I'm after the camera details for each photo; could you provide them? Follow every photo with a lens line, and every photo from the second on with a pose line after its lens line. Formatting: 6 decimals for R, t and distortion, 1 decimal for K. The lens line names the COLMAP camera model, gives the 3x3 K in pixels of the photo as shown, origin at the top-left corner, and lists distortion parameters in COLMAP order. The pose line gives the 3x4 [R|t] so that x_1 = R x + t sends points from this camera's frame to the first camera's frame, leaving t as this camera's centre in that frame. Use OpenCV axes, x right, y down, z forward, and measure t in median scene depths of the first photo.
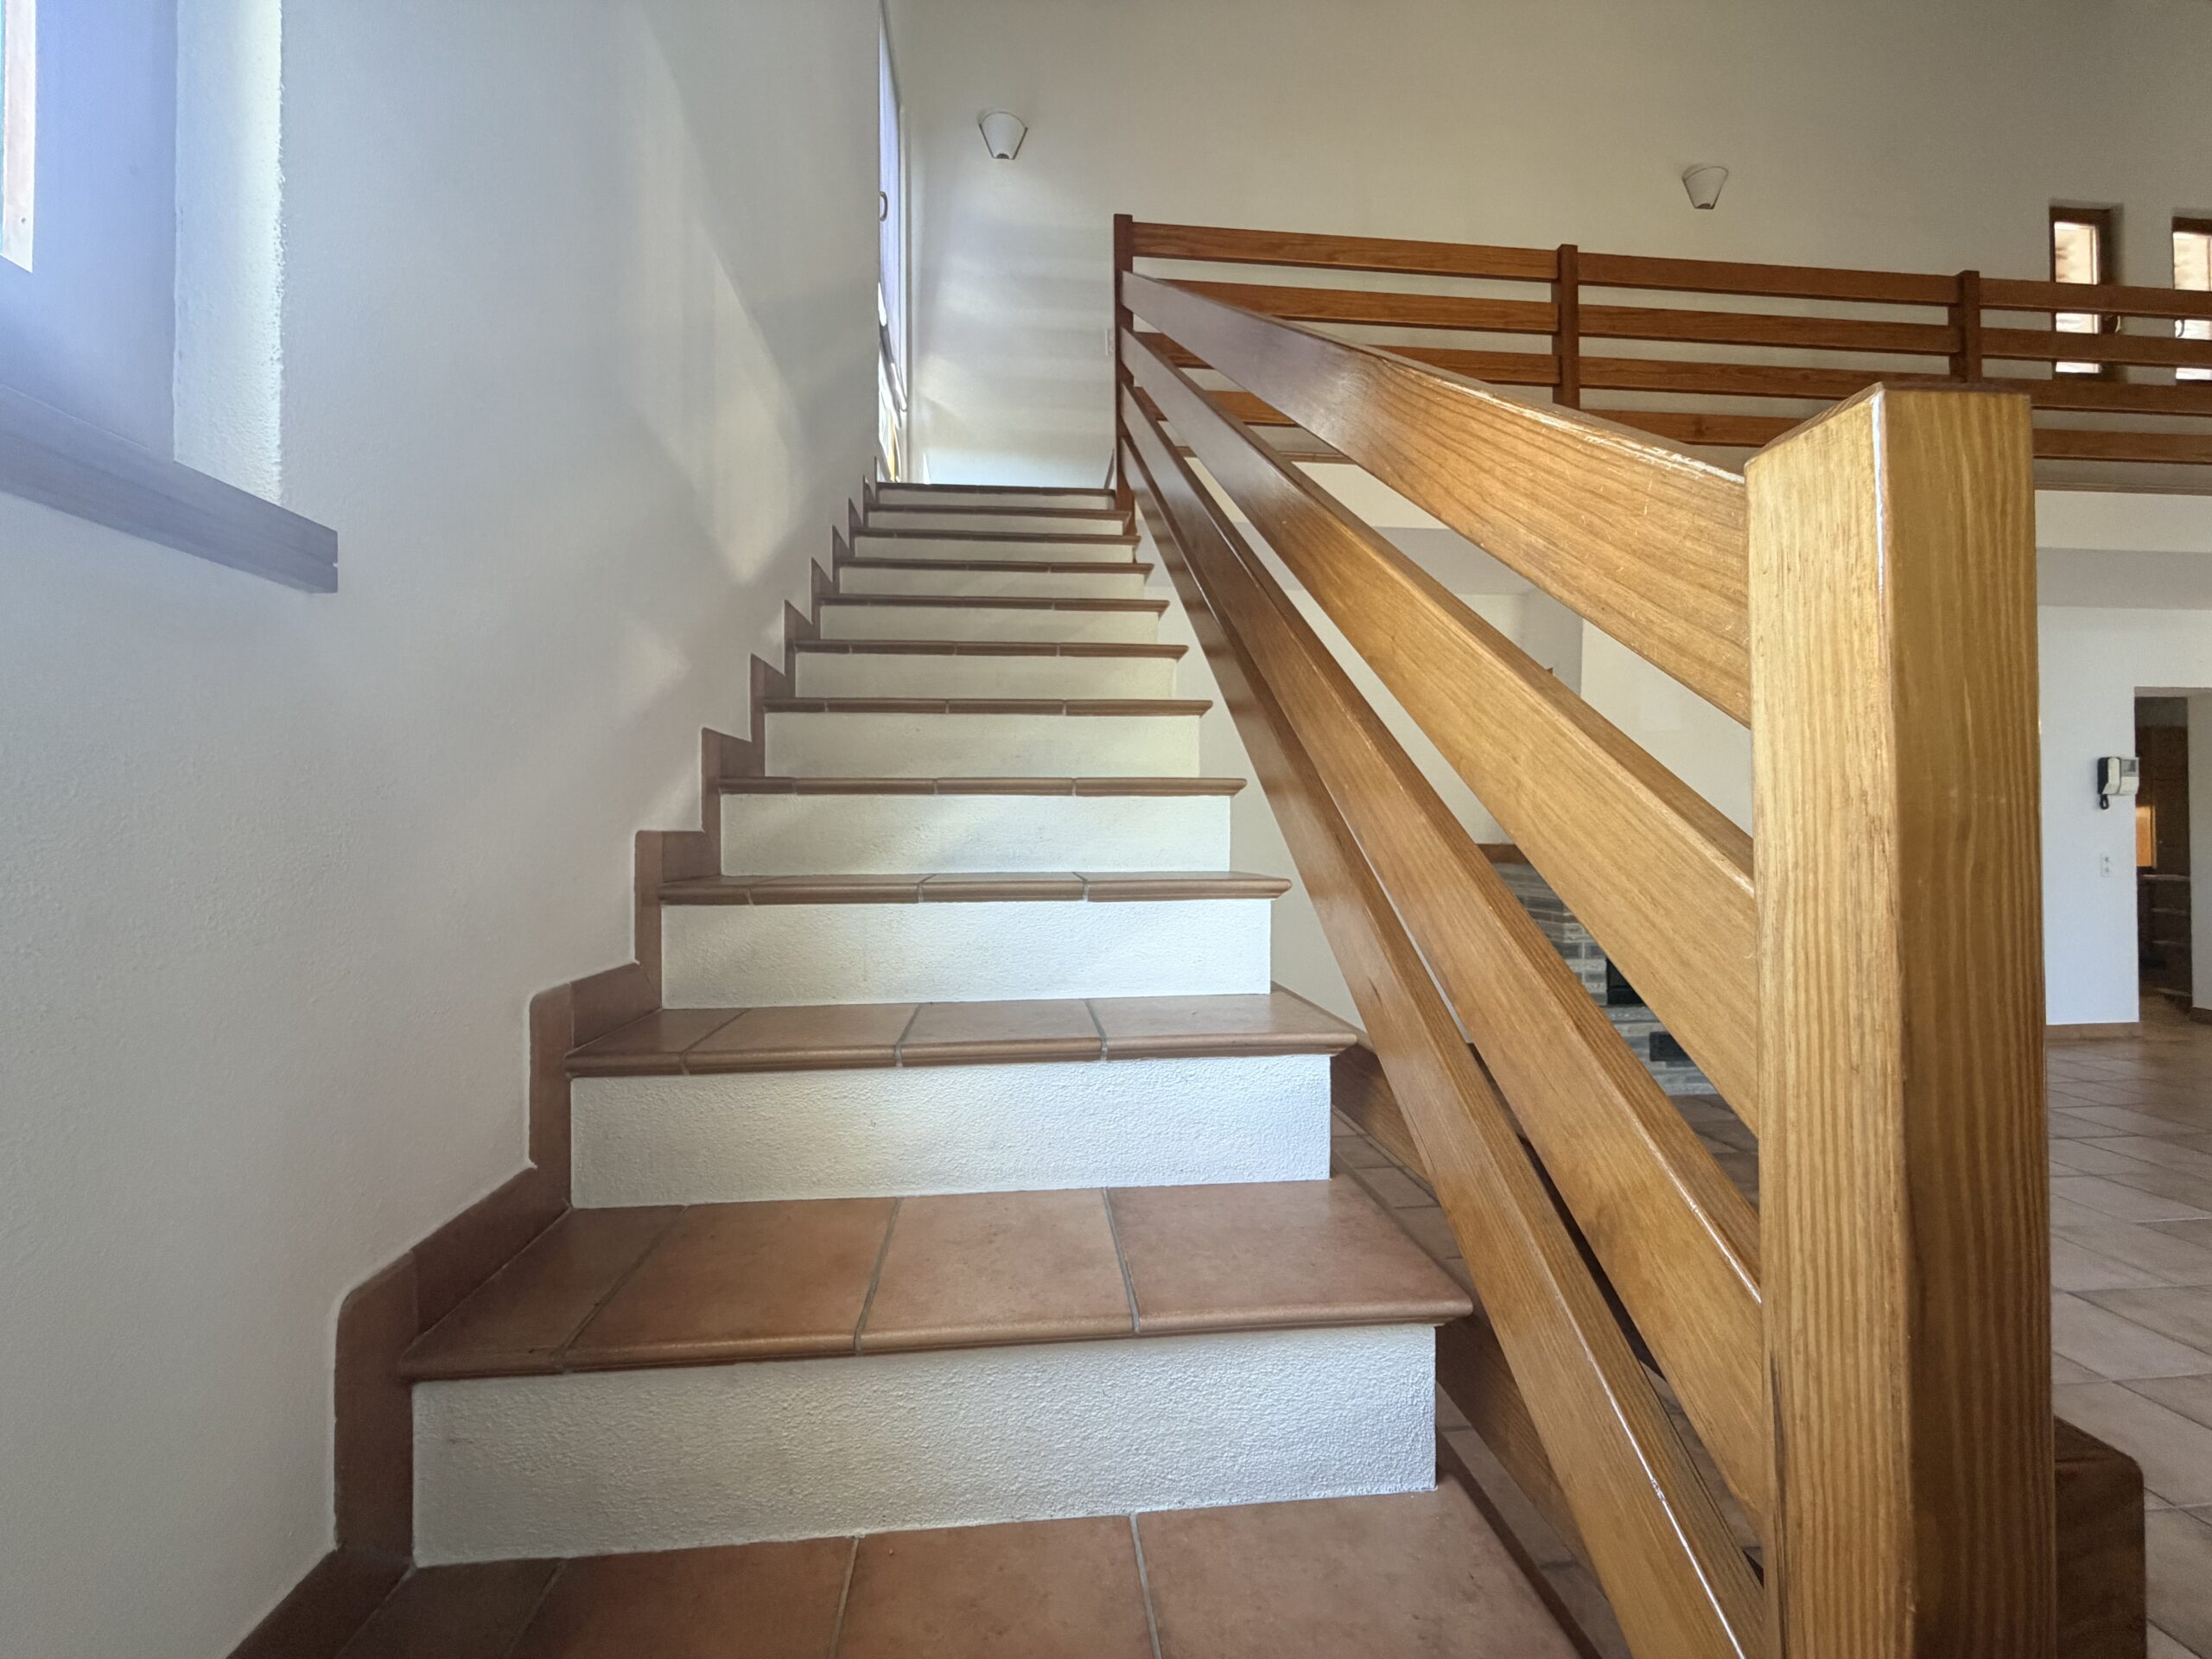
lens RADIAL K [[884.4, 0, 1098.9], [0, 884.4, 825.2], [0, 0, 1]] dist [0.001234, 0.000123]
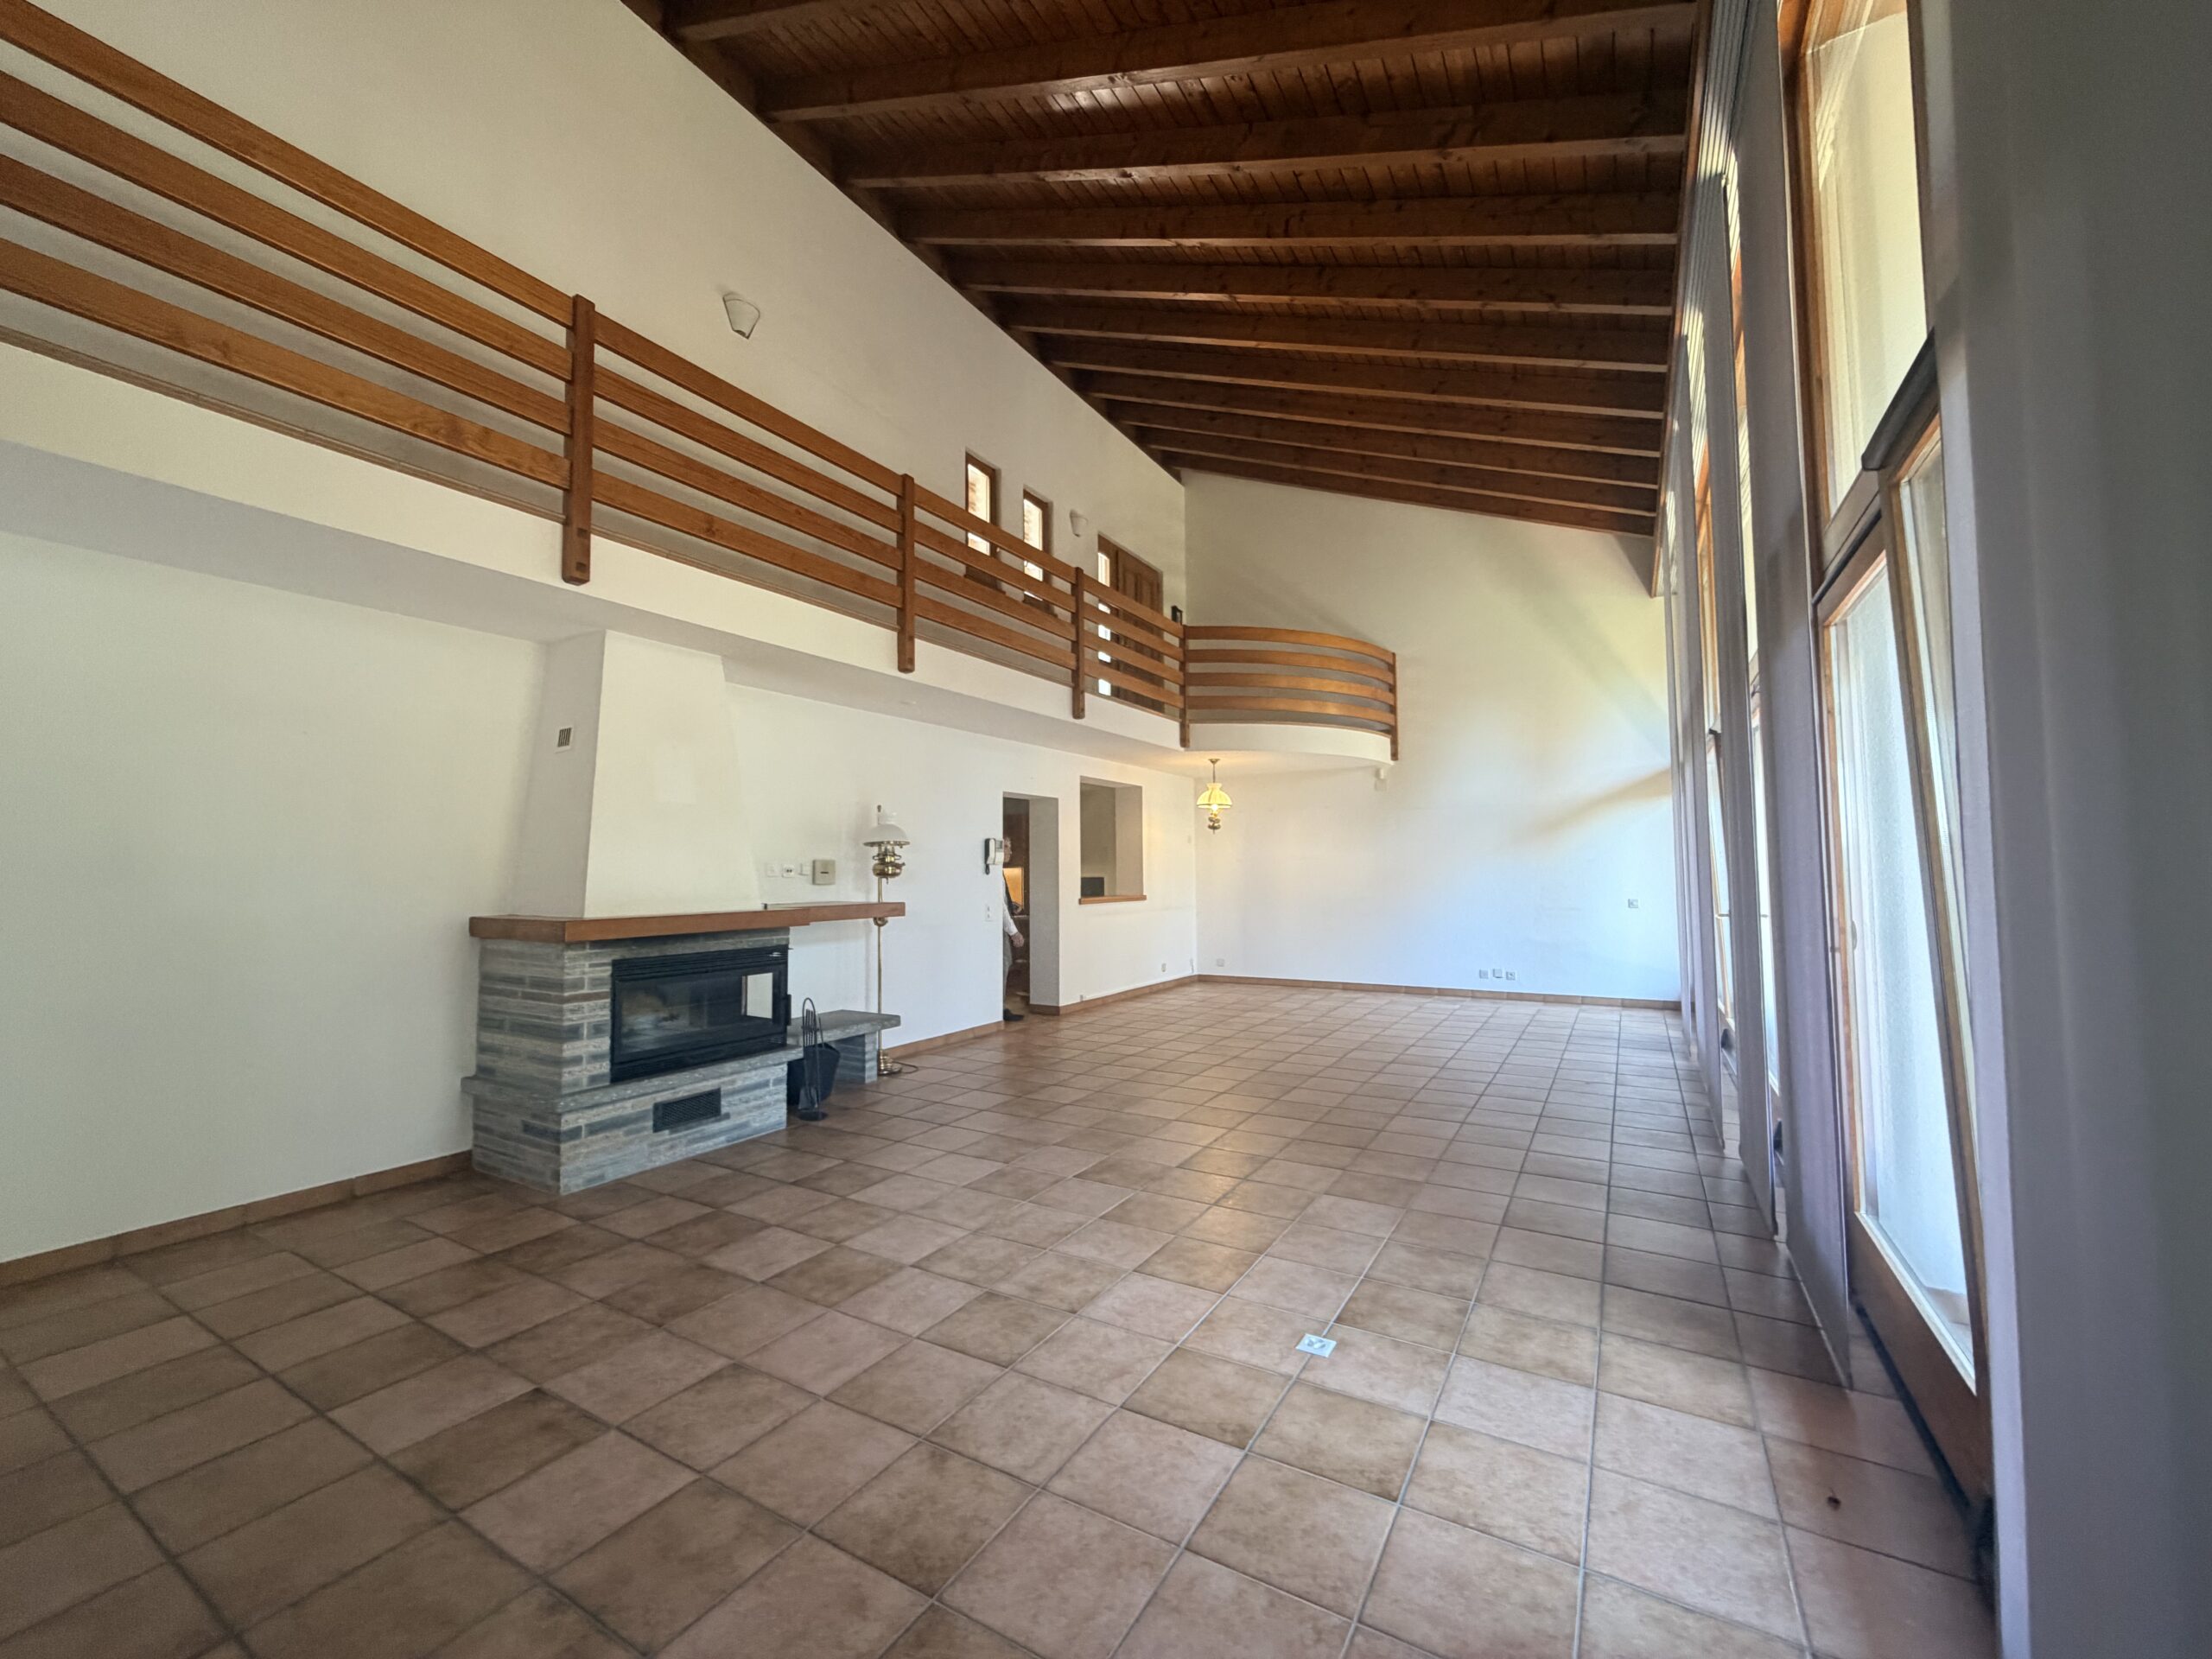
lens RADIAL K [[888.1, 0, 1105.0], [0, 888.1, 826.6], [0, 0, 1]] dist [0.000266, 0.000478]
pose [[0.590455, 0.043040, 0.805922, 0.101499], [-0.005047, 0.998754, -0.049640, -0.032099], [-0.807055, 0.025243, 0.589937, -0.013584]]
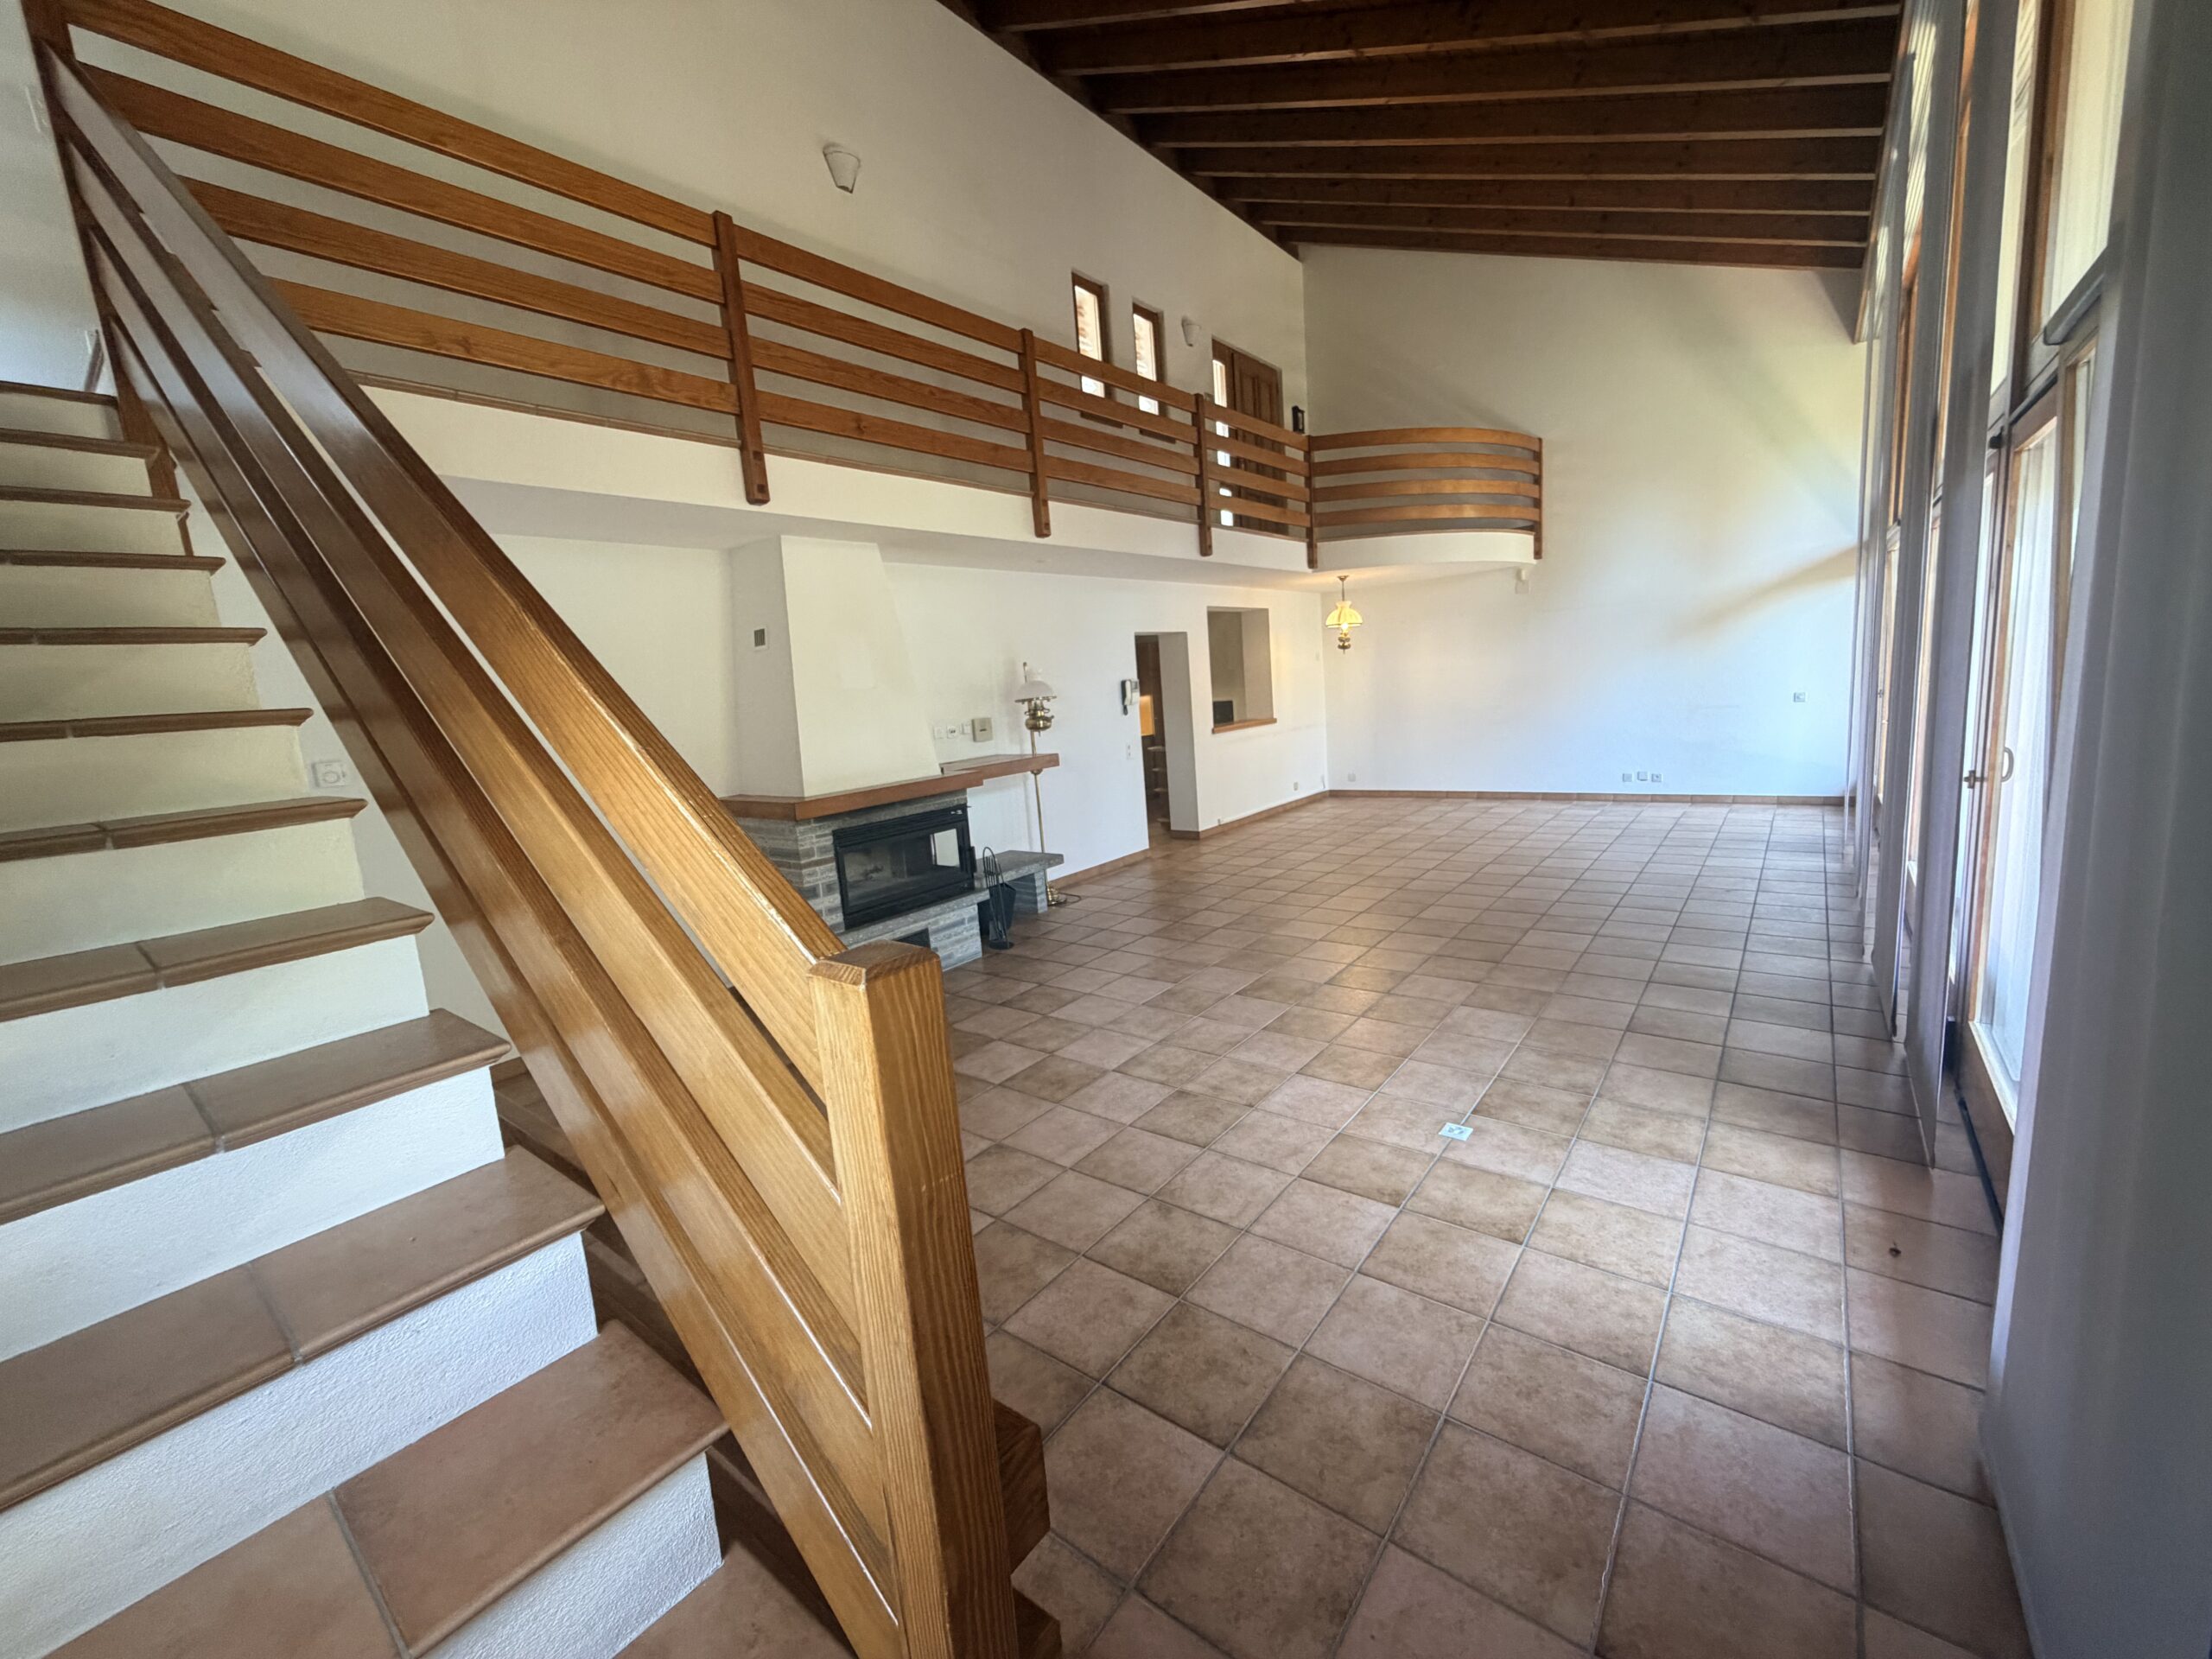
lens RADIAL K [[886.9, 0, 1106.0], [0, 886.9, 829.5], [0, 0, 1]] dist [0.001791, 0.000487]
pose [[0.688083, -0.163343, 0.707009, 0.005232], [0.064765, 0.984270, 0.164369, -0.099304], [-0.722736, -0.067311, 0.687838, -0.045545]]
